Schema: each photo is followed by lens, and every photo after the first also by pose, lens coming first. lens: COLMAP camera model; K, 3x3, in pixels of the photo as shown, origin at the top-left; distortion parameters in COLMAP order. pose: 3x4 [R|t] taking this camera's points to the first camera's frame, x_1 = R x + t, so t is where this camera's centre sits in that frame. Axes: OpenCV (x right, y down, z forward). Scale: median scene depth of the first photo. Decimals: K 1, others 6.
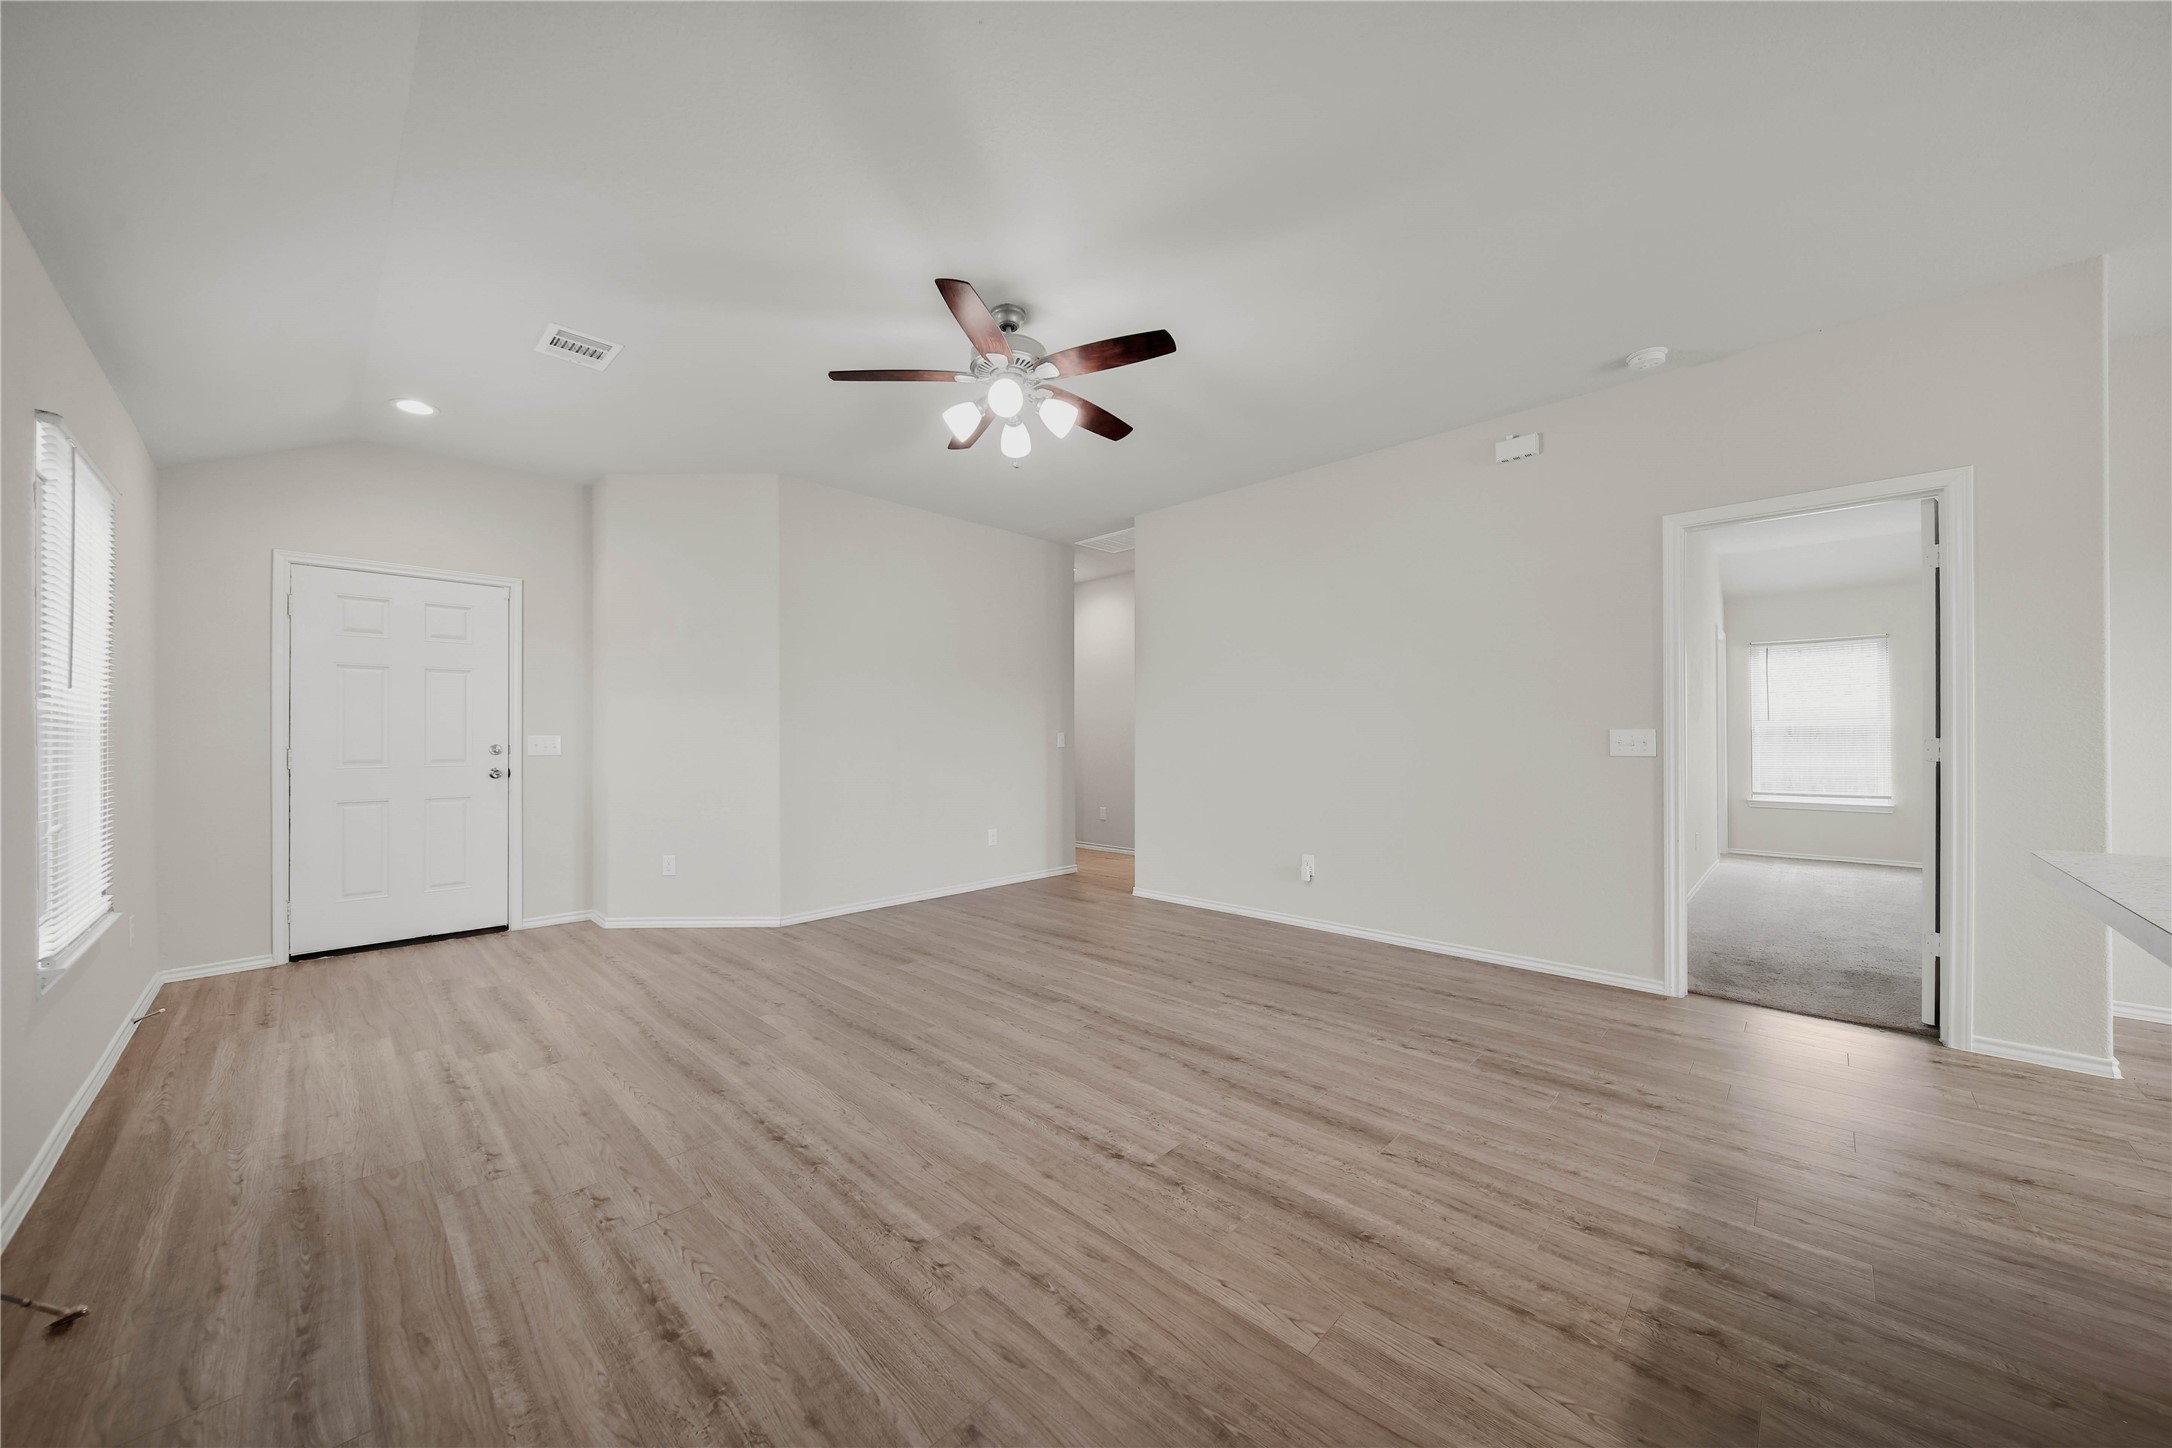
lens RADIAL K [[759.0, 0, 1081.5], [0, 759.0, 733.1], [0, 0, 1]] dist [-0.001287, -0.000361]
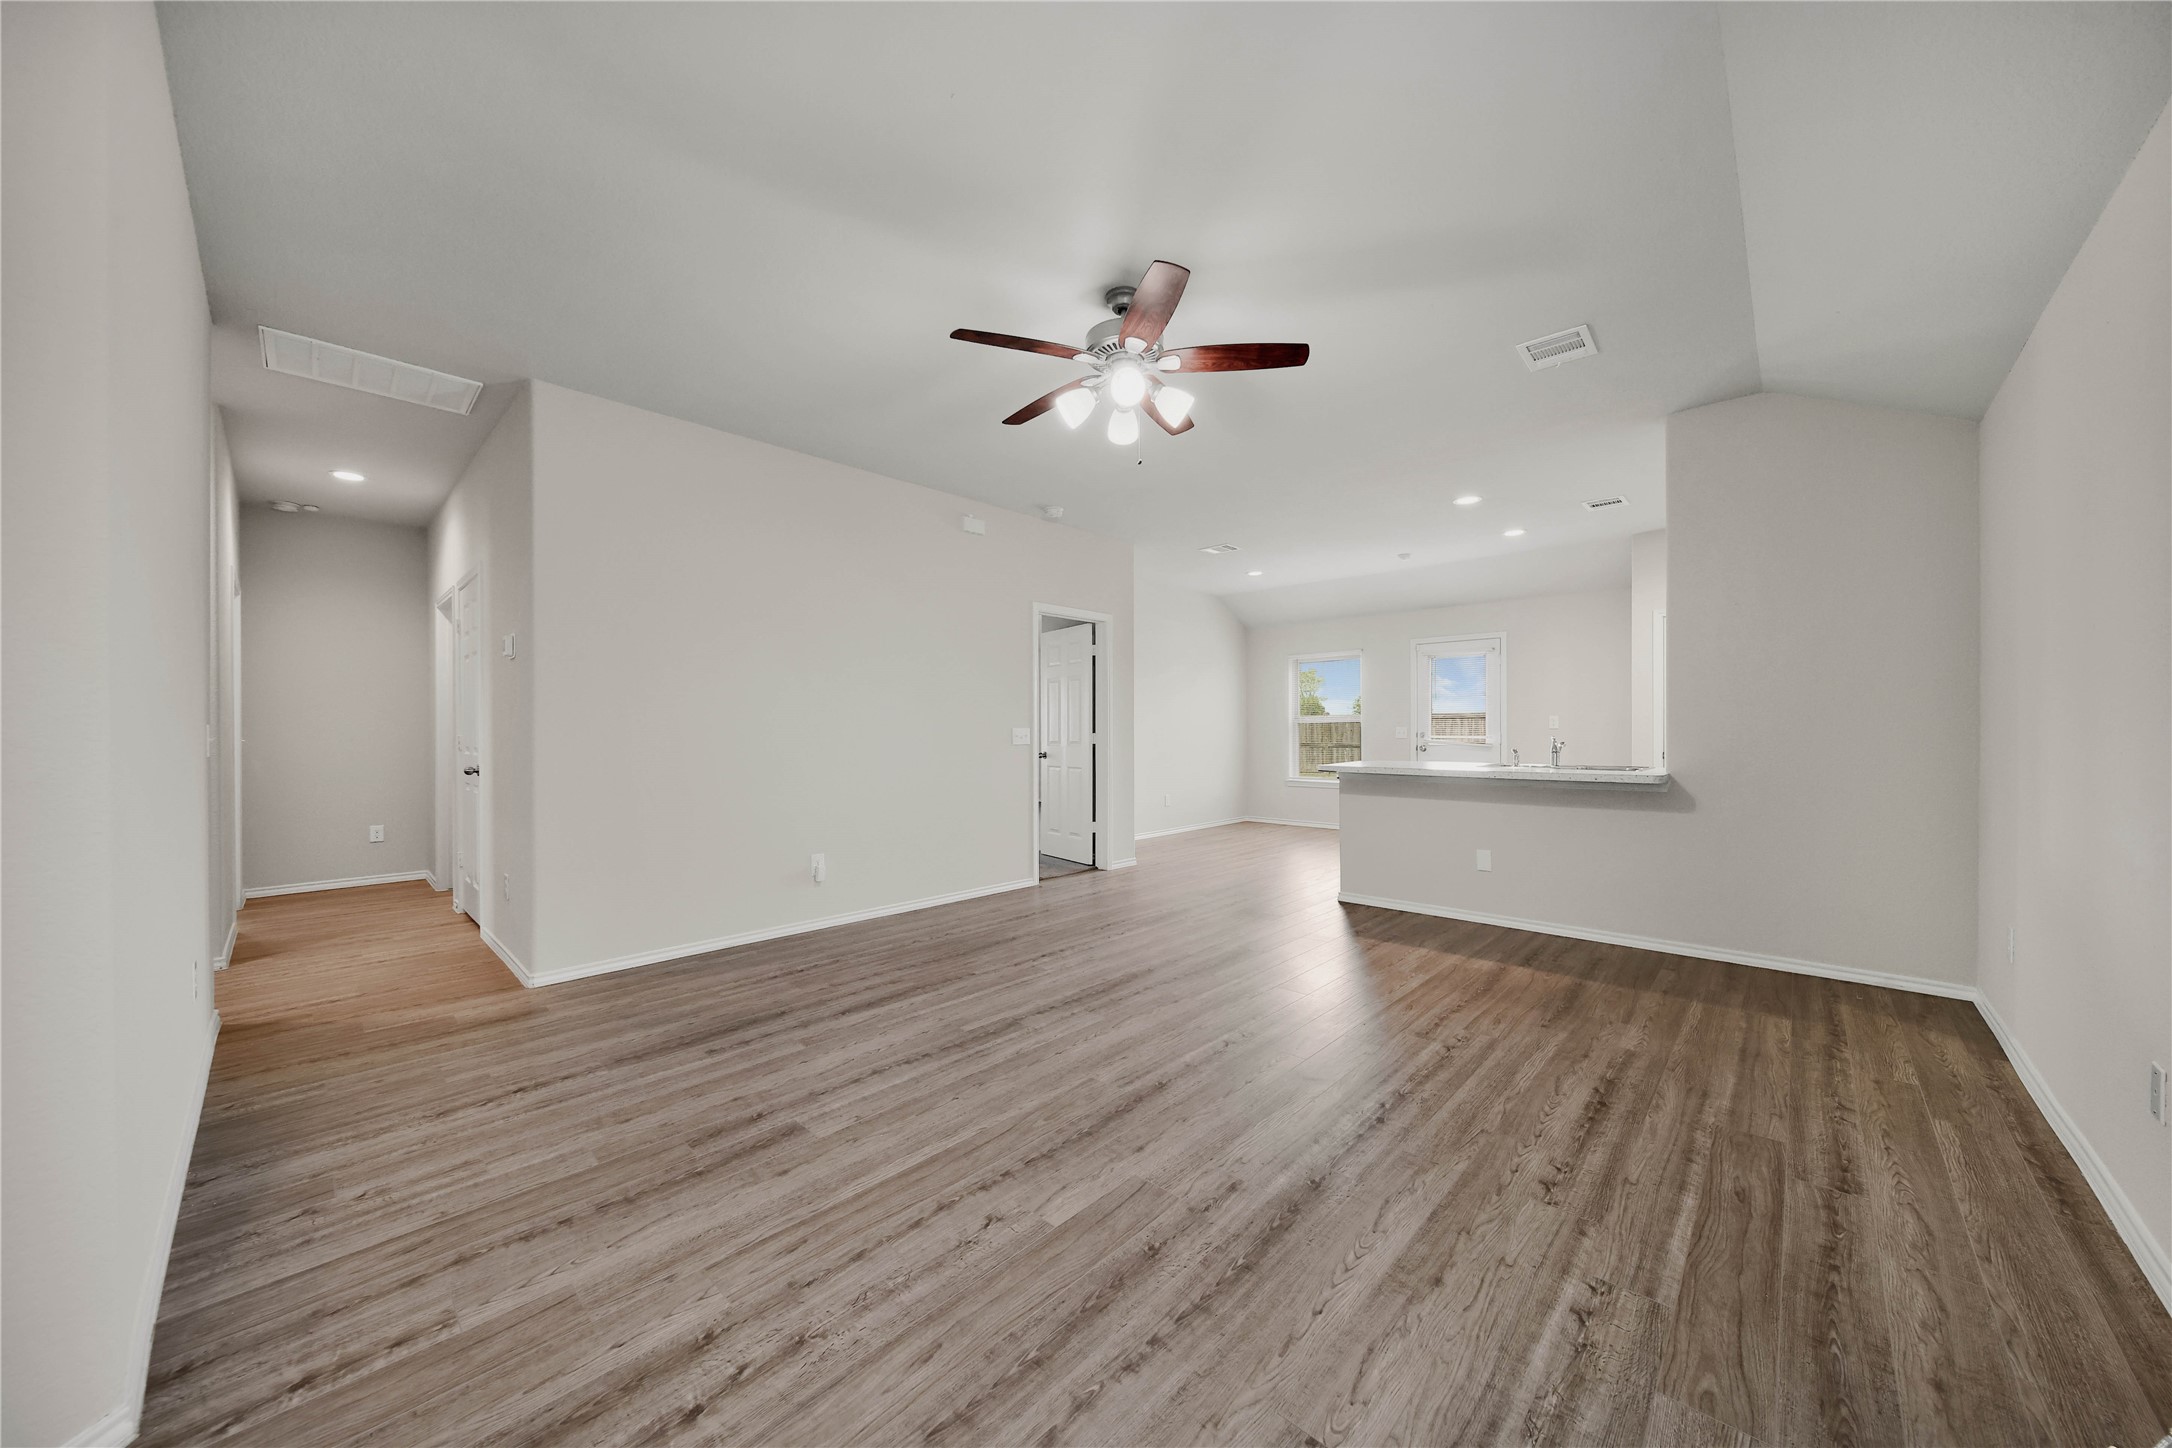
lens RADIAL K [[752.3, 0, 1084.7], [0, 752.3, 689.7], [0, 0, 1]] dist [0.000190, -0.000316]
pose [[-0.012321, 0.057954, 0.998243, -1.282286], [-0.001448, 0.998317, -0.057976, 0.009529], [-0.999923, -0.002160, -0.012216, 1.252126]]
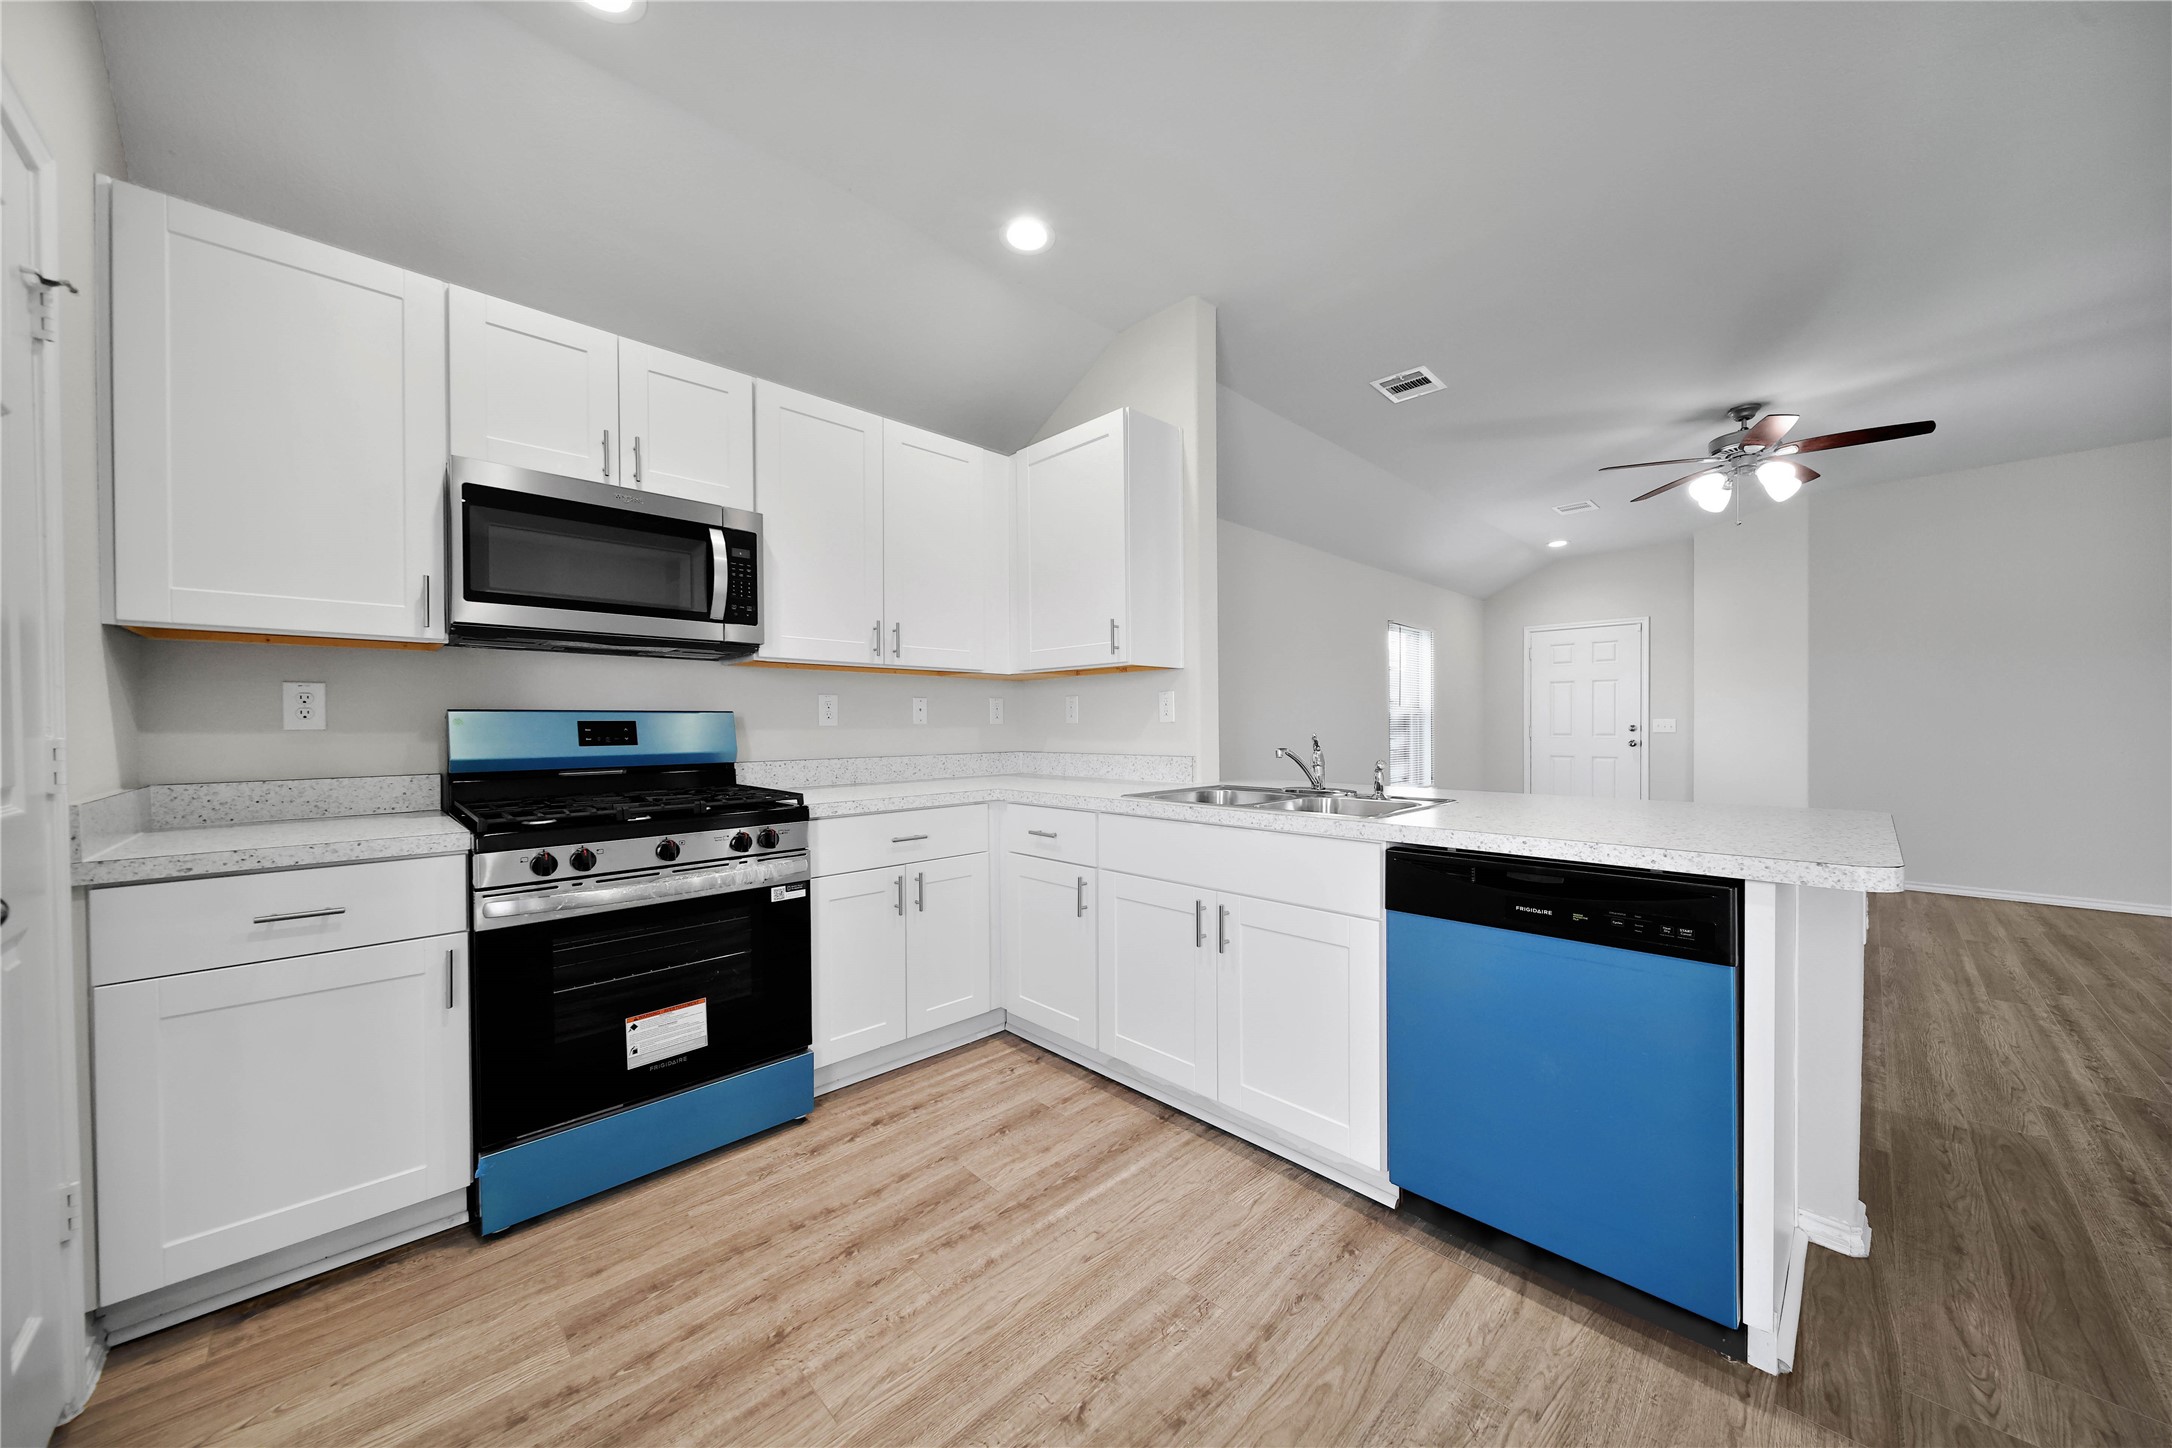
lens RADIAL K [[759.0, 0, 1081.5], [0, 759.0, 733.1], [0, 0, 1]] dist [-0.001287, -0.000361]
pose [[-0.033134, 0.014166, -0.999351, 1.542229], [0.011456, 0.999839, 0.013793, -0.004965], [0.999385, -0.010992, -0.033291, -0.170163]]
